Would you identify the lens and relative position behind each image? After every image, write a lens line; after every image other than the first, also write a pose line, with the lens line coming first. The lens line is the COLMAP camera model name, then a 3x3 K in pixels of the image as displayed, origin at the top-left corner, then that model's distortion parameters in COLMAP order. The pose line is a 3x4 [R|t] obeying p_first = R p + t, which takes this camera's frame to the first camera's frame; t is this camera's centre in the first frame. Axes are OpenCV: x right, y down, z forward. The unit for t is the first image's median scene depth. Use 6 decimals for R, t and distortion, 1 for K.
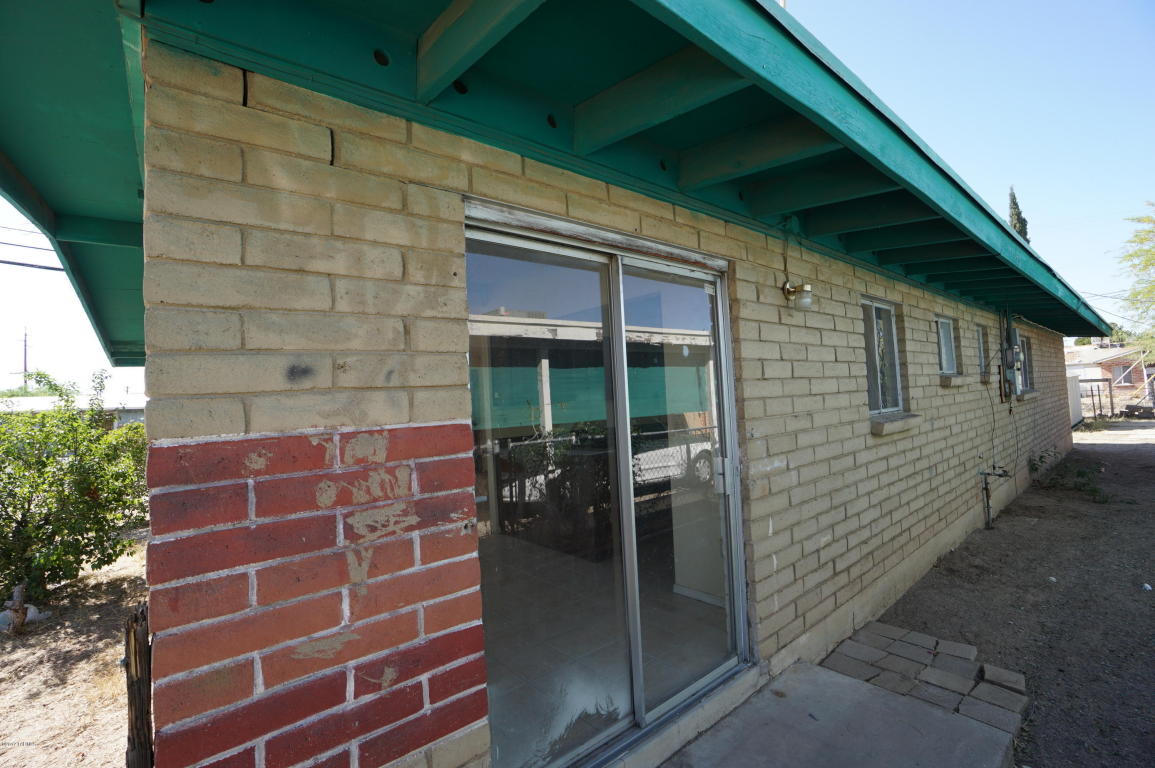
lens RADIAL K [[509.3, 0, 577.2], [0, 509.3, 372.2], [0, 0, 1]] dist [-0.062509, 0.022152]
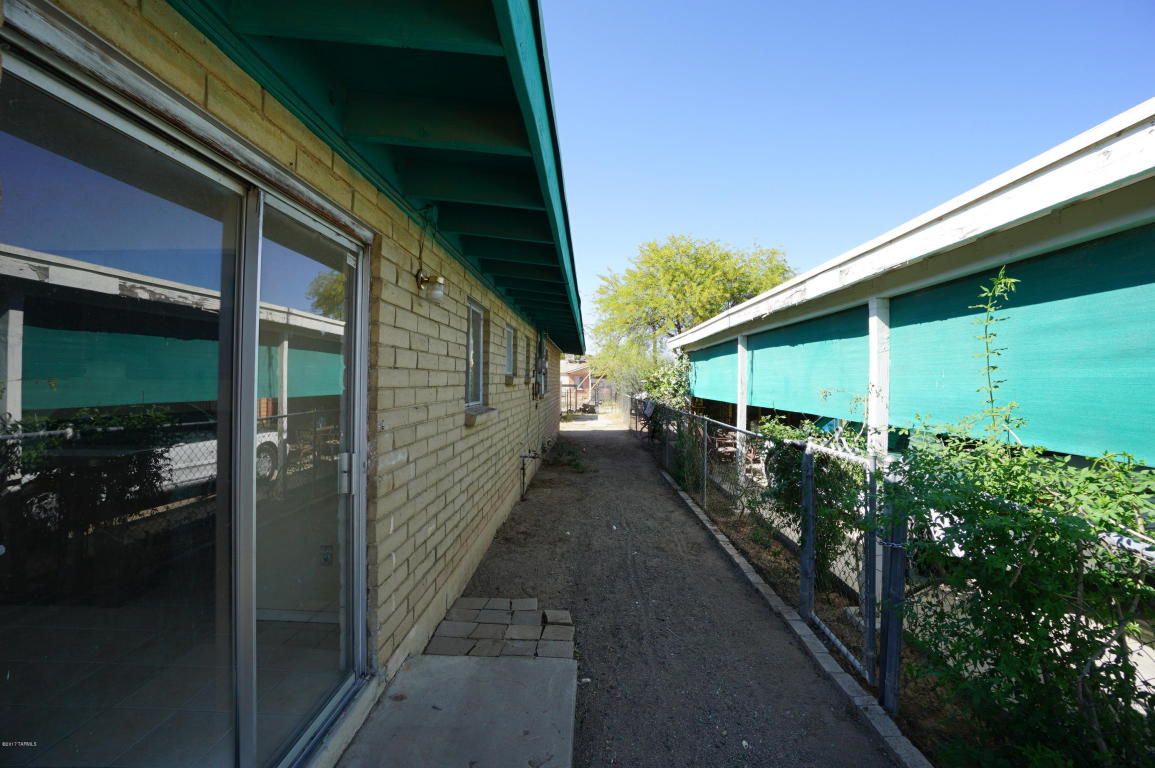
lens RADIAL K [[509.3, 0, 577.2], [0, 509.3, 372.2], [0, 0, 1]] dist [-0.062509, 0.022152]
pose [[0.662370, 0.067717, 0.746110, -0.100066], [-0.083188, 0.996396, -0.016582, 0.008342], [-0.744544, -0.051084, 0.665616, 0.113624]]
